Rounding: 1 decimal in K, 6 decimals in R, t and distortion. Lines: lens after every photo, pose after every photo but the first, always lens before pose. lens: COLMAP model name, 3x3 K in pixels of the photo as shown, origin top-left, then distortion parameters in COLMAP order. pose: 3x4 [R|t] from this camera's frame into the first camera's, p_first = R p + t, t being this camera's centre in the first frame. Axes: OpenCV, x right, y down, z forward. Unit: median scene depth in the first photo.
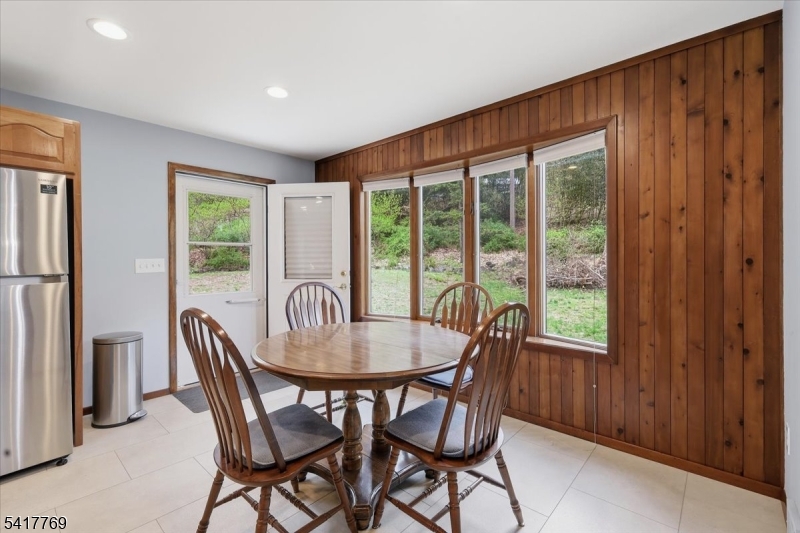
lens RADIAL K [[355.0, 0, 401.4], [0, 355.0, 261.5], [0, 0, 1]] dist [0.000440, 0.000077]
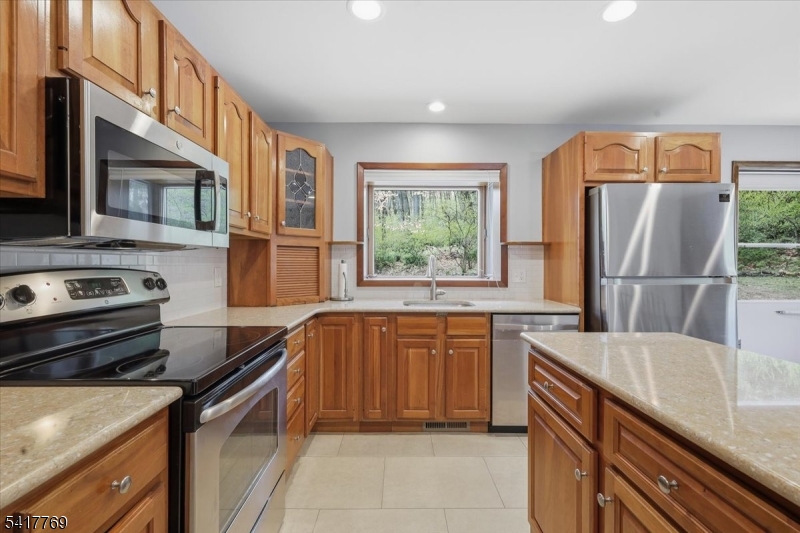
lens RADIAL K [[346.1, 0, 400.4], [0, 346.1, 264.3], [0, 0, 1]] dist [-0.001011, -0.000077]
pose [[0.672682, 0.013746, -0.739804, -0.817323], [-0.013163, 0.999892, 0.006611, 0.006189], [0.739814, 0.005291, 0.672790, -0.420740]]
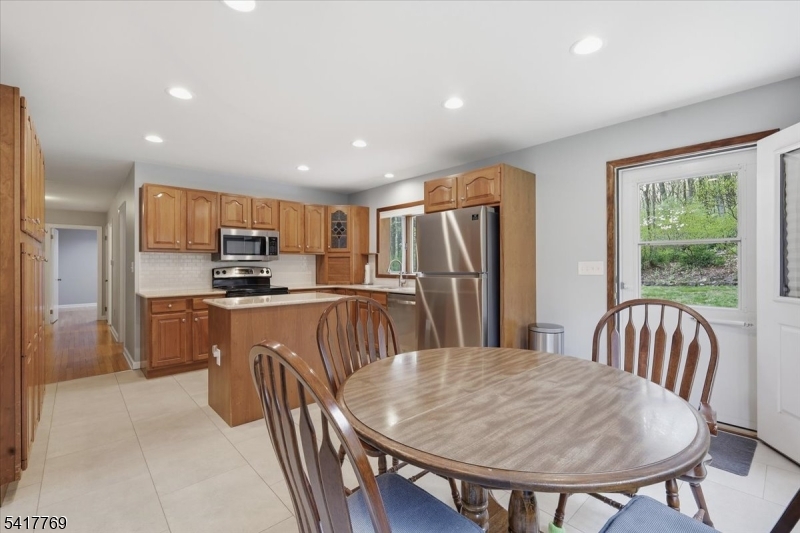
lens RADIAL K [[355.0, 0, 401.4], [0, 355.0, 261.5], [0, 0, 1]] dist [0.000440, 0.000077]
pose [[-0.100587, -0.000116, -0.994928, 0.530913], [-0.001475, 0.999999, 0.000033, -0.009975], [0.994927, 0.001471, -0.100587, 0.783013]]
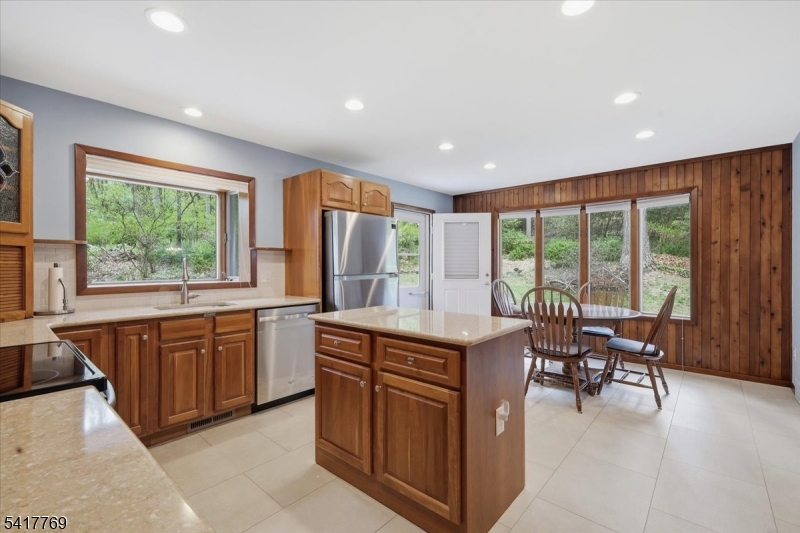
lens RADIAL K [[349.3, 0, 400.0], [0, 349.3, 266.5], [0, 0, 1]] dist [0.000805, 0.000050]
pose [[0.999951, 0.006490, 0.007418, -0.908724], [-0.006475, 0.999977, -0.002119, 0.006623], [-0.007431, 0.002071, 0.999970, -0.754461]]
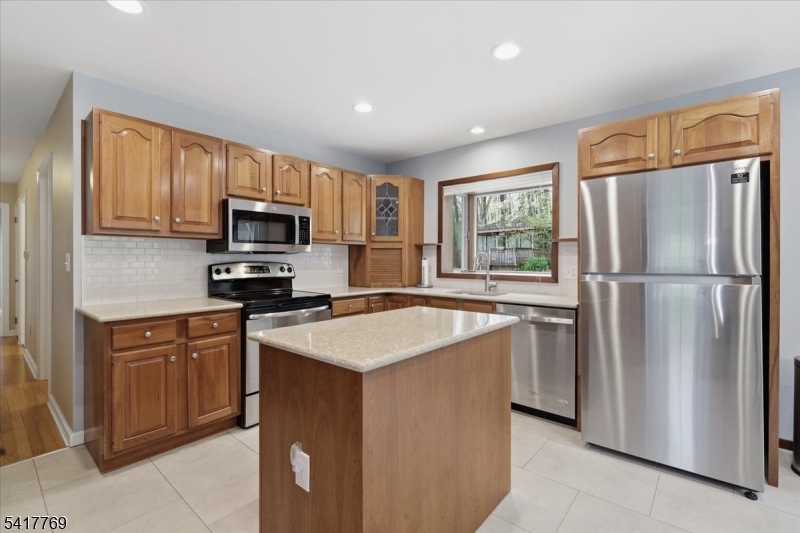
lens RADIAL K [[361.9, 0, 400.9], [0, 361.9, 258.5], [0, 0, 1]] dist [0.000055, -0.000076]
pose [[0.021390, 0.006646, -0.999749, -0.107209], [-0.007811, 0.999948, 0.006480, -0.003499], [0.999741, 0.007671, 0.021440, 0.134783]]
